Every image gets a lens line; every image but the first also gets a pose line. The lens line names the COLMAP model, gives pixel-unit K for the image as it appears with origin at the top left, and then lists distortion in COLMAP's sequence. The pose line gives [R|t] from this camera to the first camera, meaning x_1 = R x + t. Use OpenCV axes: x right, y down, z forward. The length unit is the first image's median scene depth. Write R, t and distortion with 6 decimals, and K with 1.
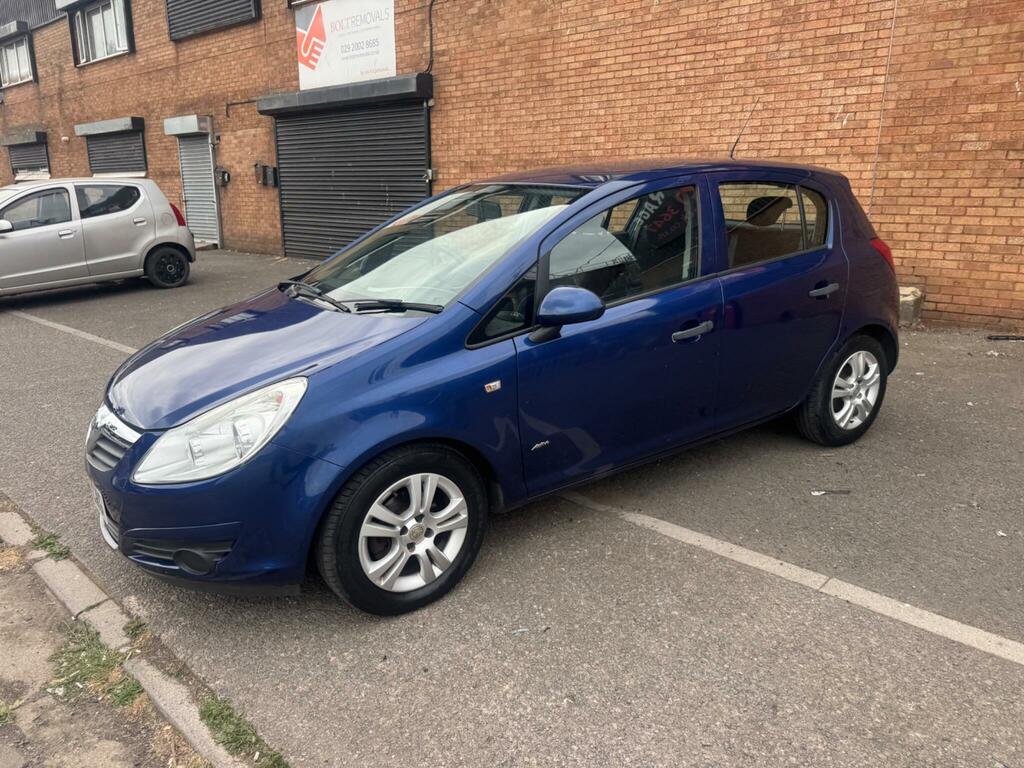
lens RADIAL K [[718.6, 0, 511.6], [0, 718.6, 390.0], [0, 0, 1]] dist [0.013208, -0.021944]
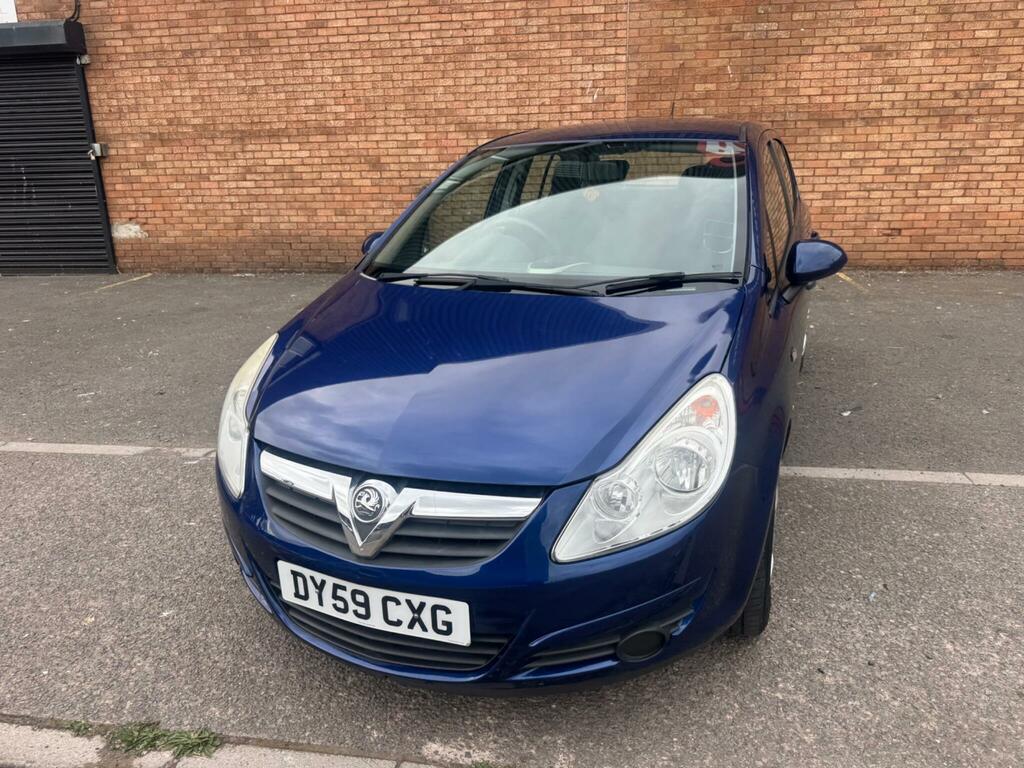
lens RADIAL K [[718.6, 0, 512.2], [0, 718.6, 388.4], [0, 0, 1]] dist [0.013208, -0.021944]
pose [[0.837734, -0.177560, 0.516405, -0.308929], [0.166234, 0.983700, 0.068562, -0.032384], [-0.520162, 0.028407, 0.853595, 0.150309]]
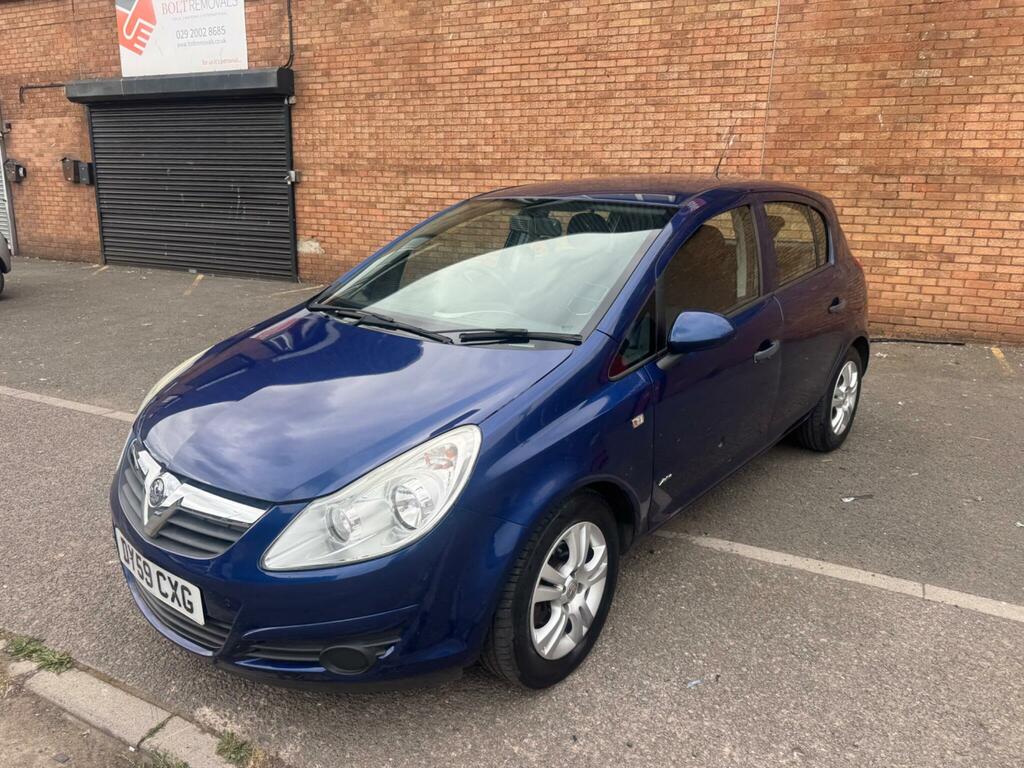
lens RADIAL K [[718.6, 0, 511.4], [0, 718.6, 390.2], [0, 0, 1]] dist [0.013208, -0.021944]
pose [[0.964149, -0.044846, 0.261545, -0.160426], [0.046490, 0.998919, -0.000096, -0.019895], [-0.261258, 0.012252, 0.965191, 0.056509]]
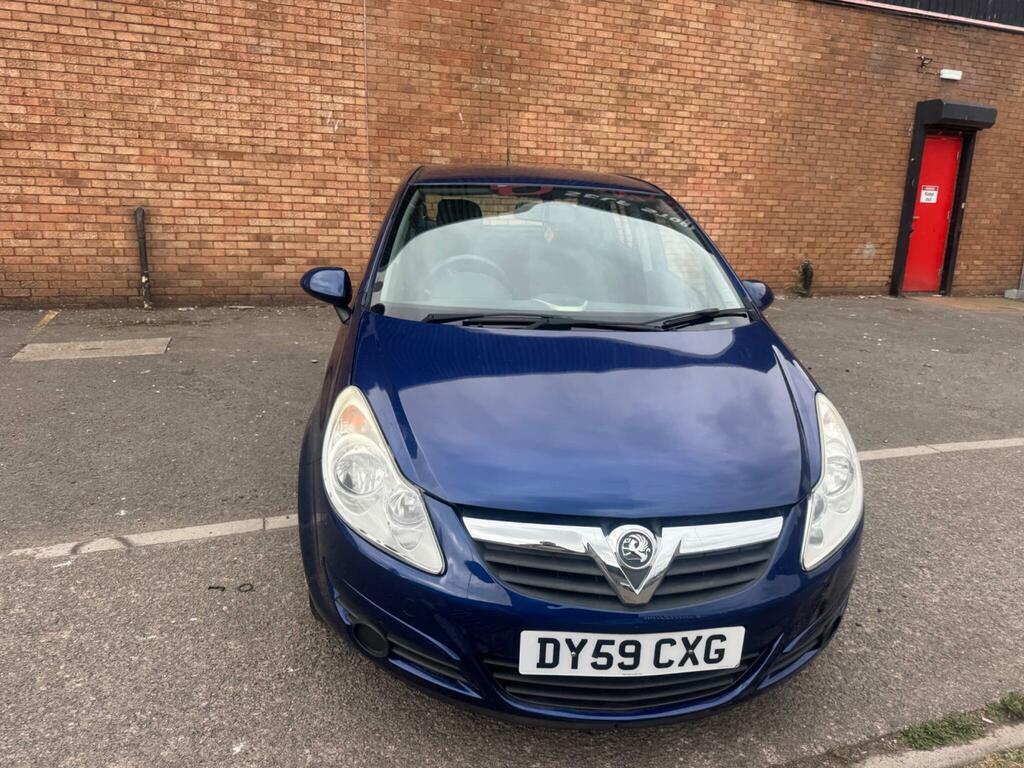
lens RADIAL K [[718.6, 0, 507.4], [0, 718.6, 388.7], [0, 0, 1]] dist [0.013208, -0.021944]
pose [[0.469867, -0.205047, 0.858592, -0.452622], [0.199068, 0.972206, 0.123240, -0.077568], [-0.859998, 0.113012, 0.497626, 0.303307]]
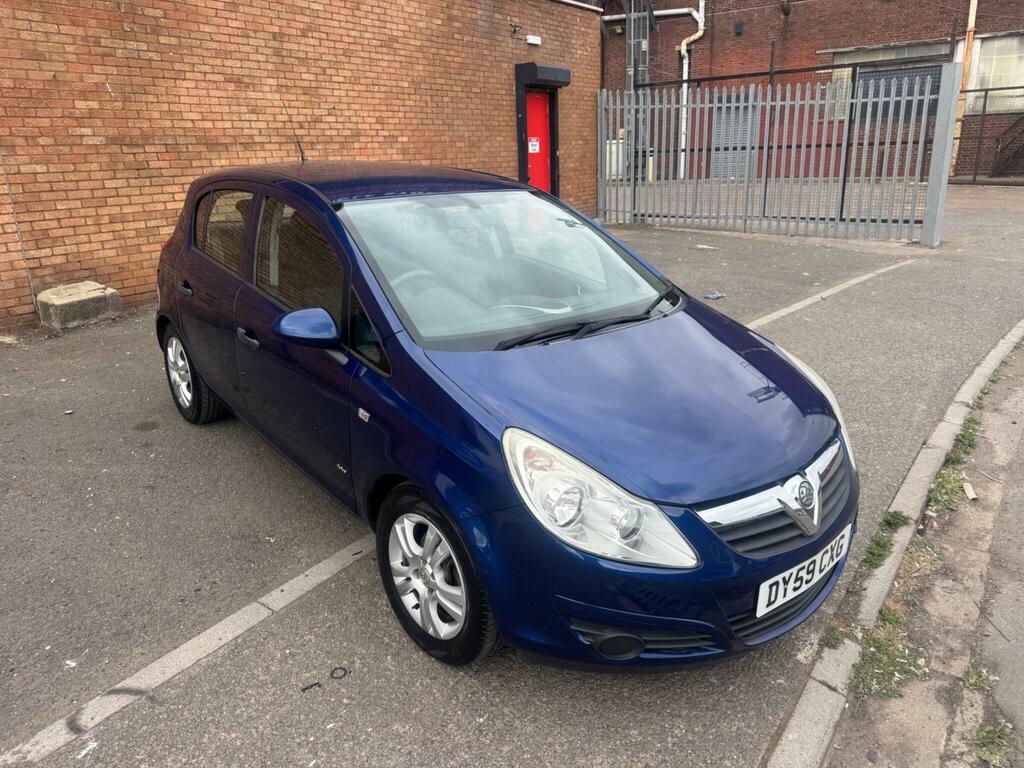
lens RADIAL K [[718.6, 0, 513.2], [0, 718.6, 379.1], [0, 0, 1]] dist [0.013208, -0.021944]
pose [[-0.105561, -0.299403, 0.948269, -0.512755], [0.284760, 0.904561, 0.317302, -0.175514], [-0.952769, 0.303524, -0.010228, 0.511188]]
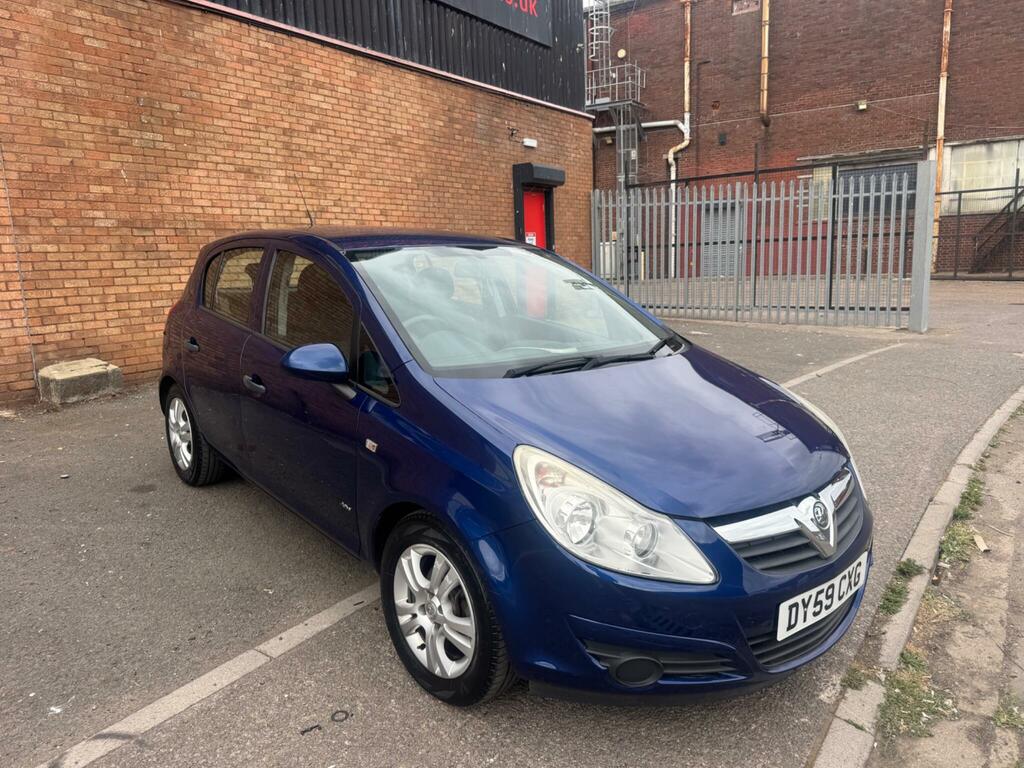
lens RADIAL K [[718.6, 0, 517.5], [0, 718.6, 387.6], [0, 0, 1]] dist [0.013208, -0.021944]
pose [[-0.117877, -0.176355, 0.977243, -0.521991], [0.285579, 0.936511, 0.203451, -0.143950], [-0.951078, 0.303062, -0.060030, 0.528703]]
